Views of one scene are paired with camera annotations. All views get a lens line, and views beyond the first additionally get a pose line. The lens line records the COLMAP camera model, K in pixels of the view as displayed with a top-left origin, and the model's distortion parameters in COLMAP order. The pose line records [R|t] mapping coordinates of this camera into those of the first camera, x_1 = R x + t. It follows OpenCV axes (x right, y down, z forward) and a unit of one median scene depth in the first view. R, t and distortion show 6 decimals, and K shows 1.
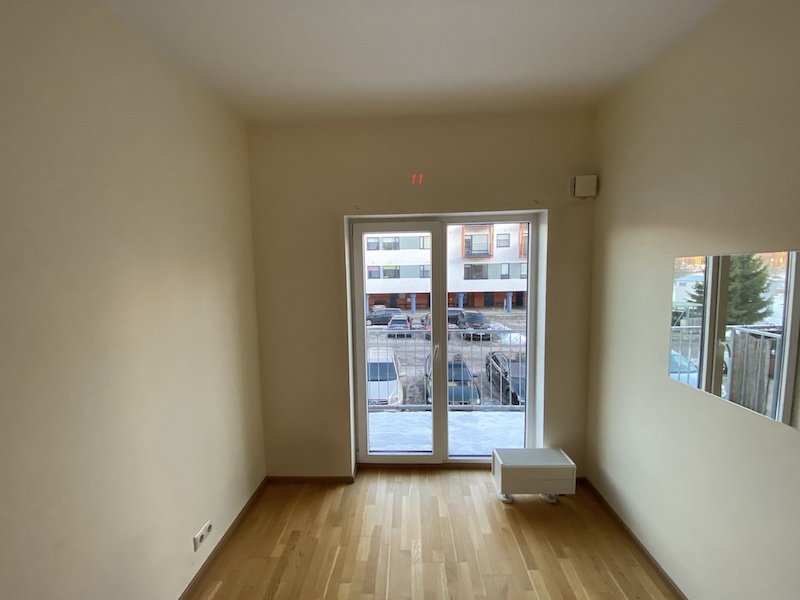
lens RADIAL K [[321.4, 0, 400.6], [0, 321.4, 301.1], [0, 0, 1]] dist [0.020192, -0.019901]
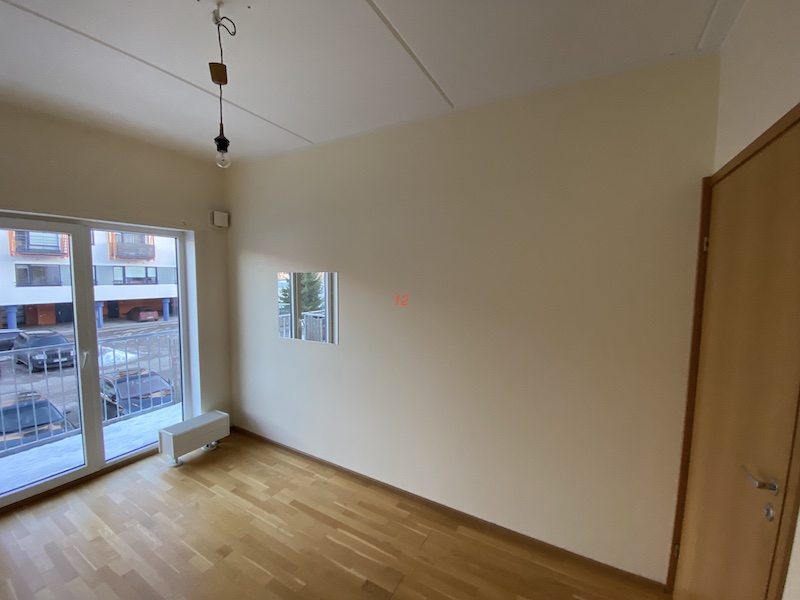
lens RADIAL K [[321.4, 0, 400.6], [0, 321.4, 301.1], [0, 0, 1]] dist [0.020192, -0.019901]
pose [[0.459539, -0.044640, 0.887035, -0.315316], [0.062656, 0.997877, 0.017759, 0.027605], [-0.885945, 0.047417, 0.461360, -0.316397]]
